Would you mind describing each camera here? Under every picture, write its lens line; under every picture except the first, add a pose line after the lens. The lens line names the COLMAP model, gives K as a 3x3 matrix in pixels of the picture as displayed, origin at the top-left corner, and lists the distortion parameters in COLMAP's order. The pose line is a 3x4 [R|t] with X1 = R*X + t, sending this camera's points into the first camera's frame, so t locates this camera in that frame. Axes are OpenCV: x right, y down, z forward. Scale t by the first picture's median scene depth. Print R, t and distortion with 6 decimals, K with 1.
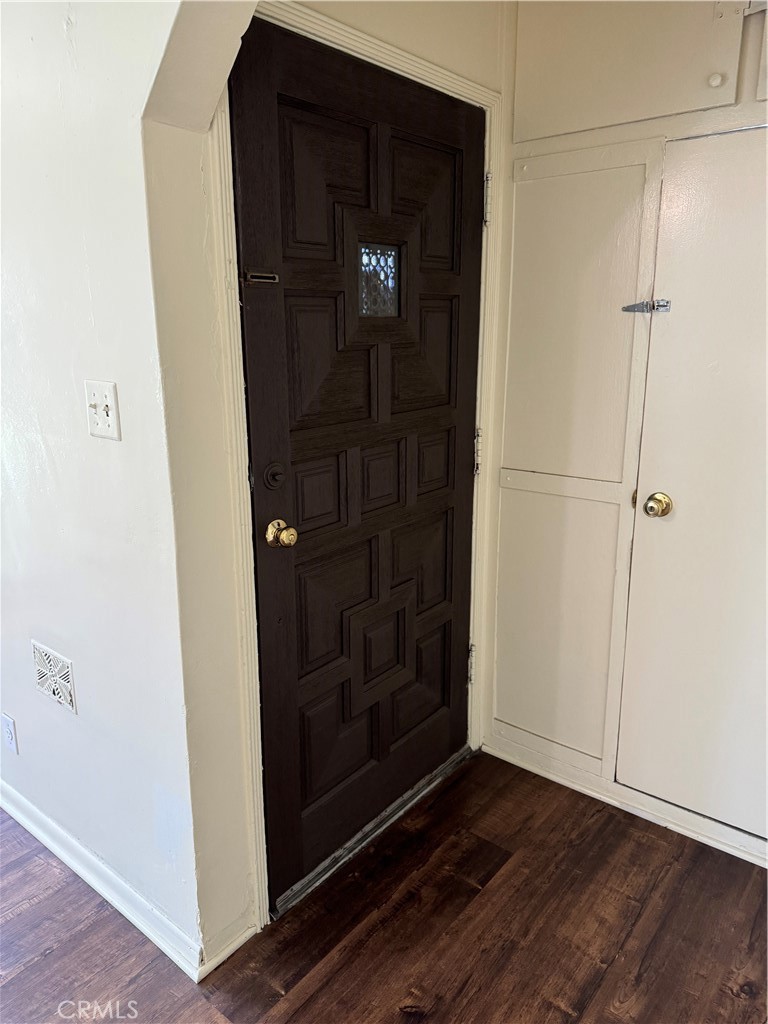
lens RADIAL K [[727.6, 0, 388.7], [0, 727.6, 507.0], [0, 0, 1]] dist [0.018106, -0.030459]
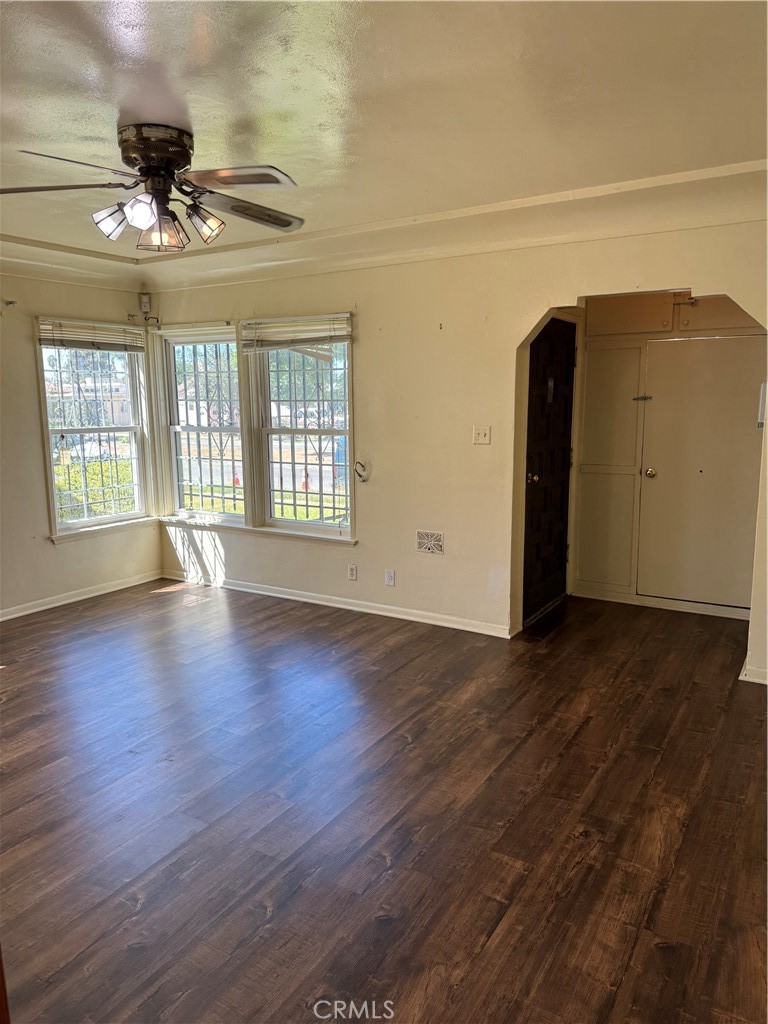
lens RADIAL K [[727.6, 0, 385.4], [0, 727.6, 511.6], [0, 0, 1]] dist [0.018106, -0.030459]
pose [[0.992975, -0.022521, 0.116159, -0.886341], [0.032847, 0.995599, -0.087765, 0.335413], [-0.113671, 0.090964, 0.989345, -1.471760]]
